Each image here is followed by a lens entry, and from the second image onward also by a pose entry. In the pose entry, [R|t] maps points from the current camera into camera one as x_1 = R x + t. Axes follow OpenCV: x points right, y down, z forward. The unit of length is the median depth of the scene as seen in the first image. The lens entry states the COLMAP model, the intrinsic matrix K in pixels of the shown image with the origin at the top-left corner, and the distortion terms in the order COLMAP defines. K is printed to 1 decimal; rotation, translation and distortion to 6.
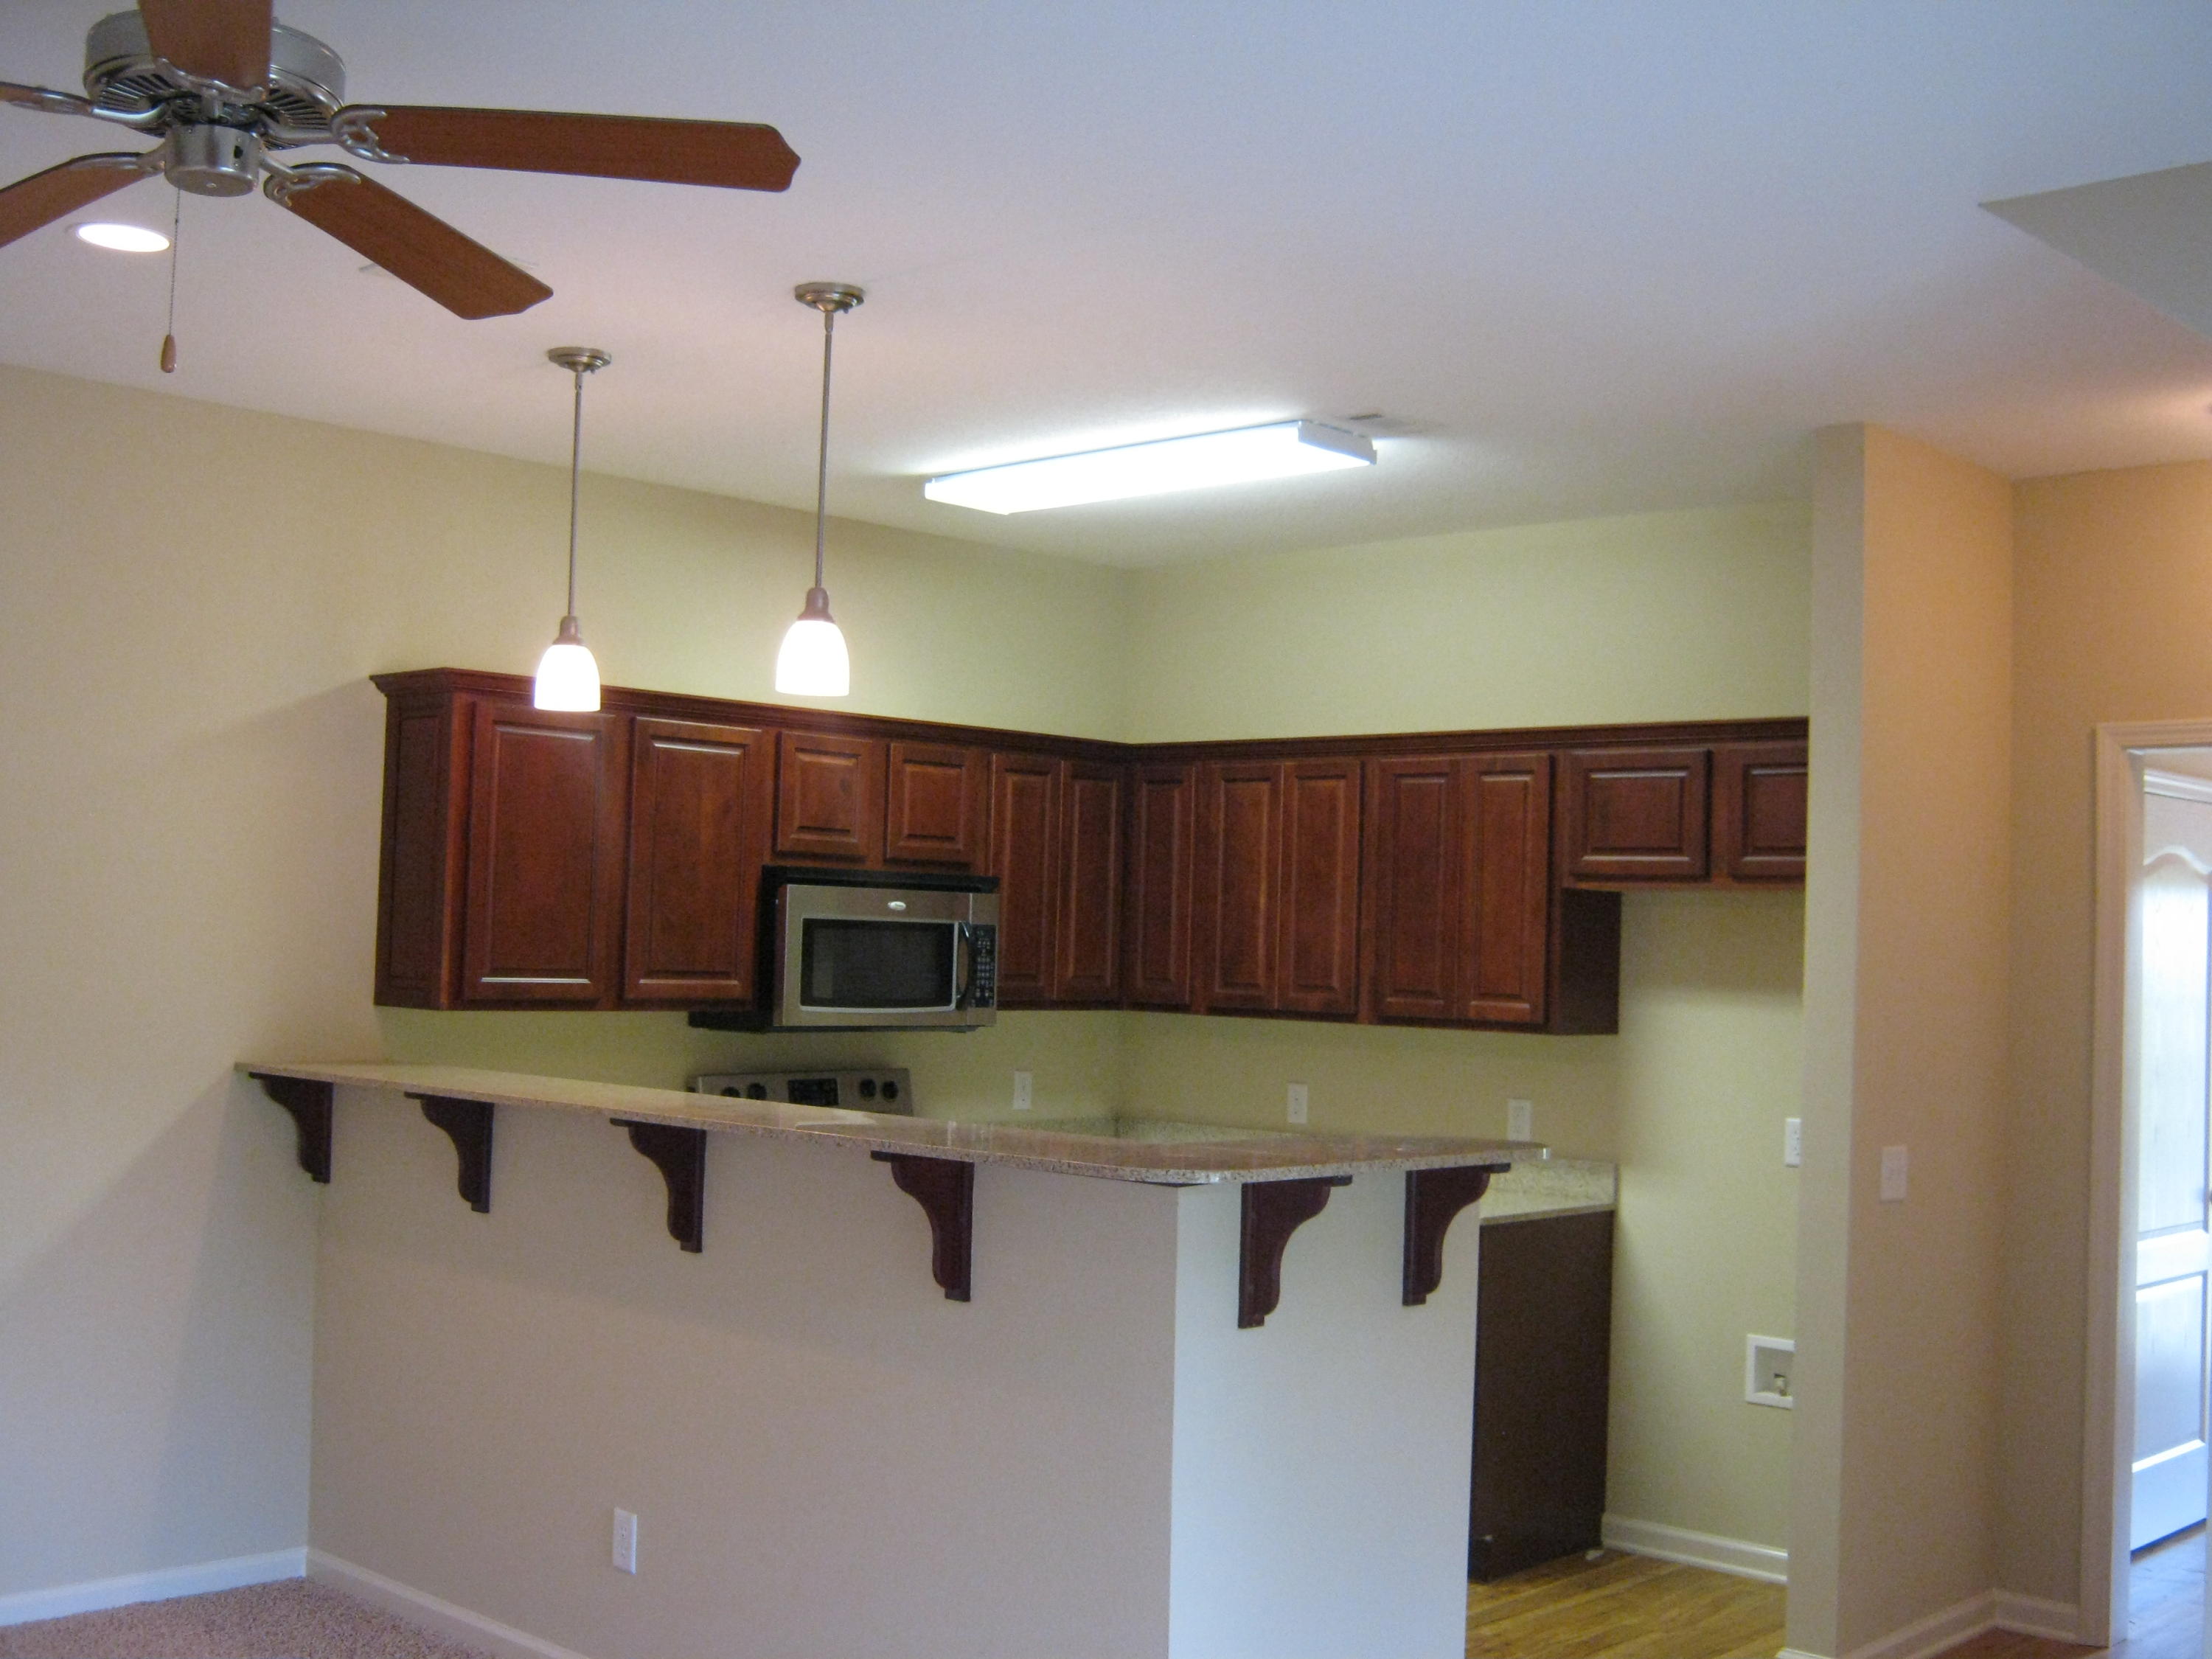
lens RADIAL K [[2399.6, 0, 1106.0], [0, 2399.6, 829.5], [0, 0, 1]] dist [-0.087772, -0.009923]
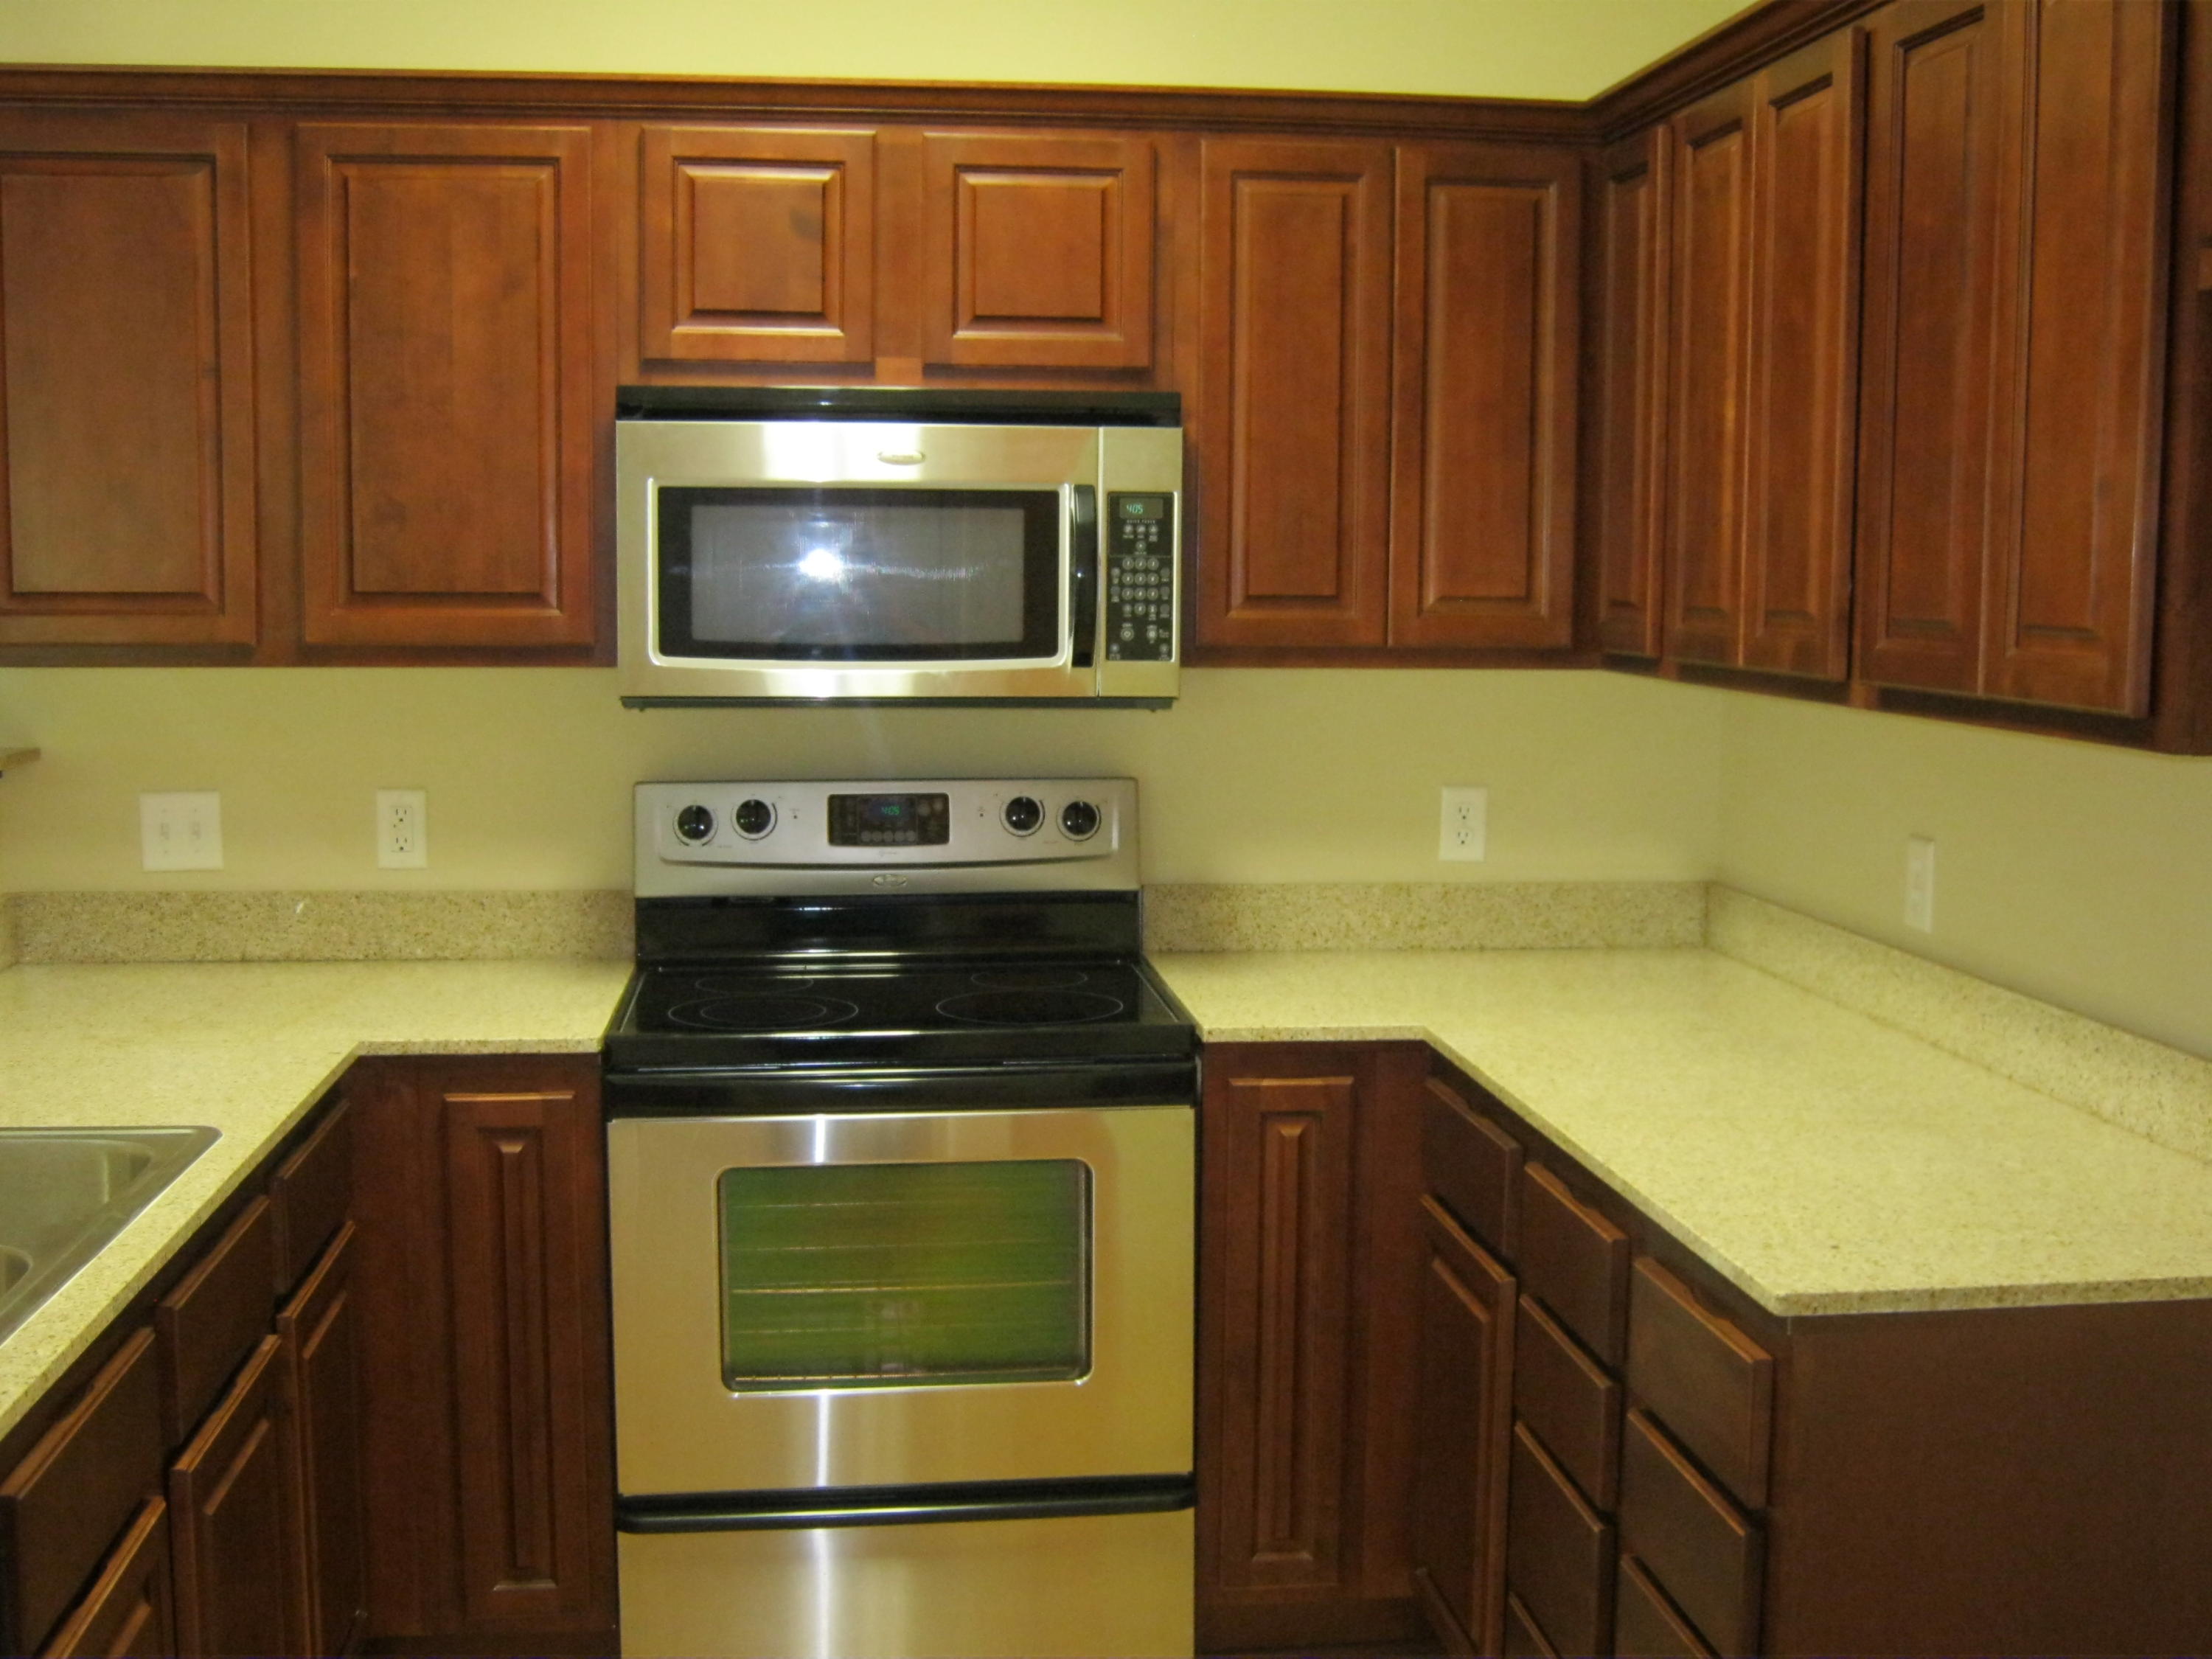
lens RADIAL K [[2399.6, 0, 1106.0], [0, 2399.6, 829.5], [0, 0, 1]] dist [-0.087772, -0.009923]
pose [[0.767570, 0.048963, -0.639092, 0.259701], [0.041812, 0.991130, 0.126151, 0.046141], [0.639600, -0.123551, 0.758714, 0.616361]]
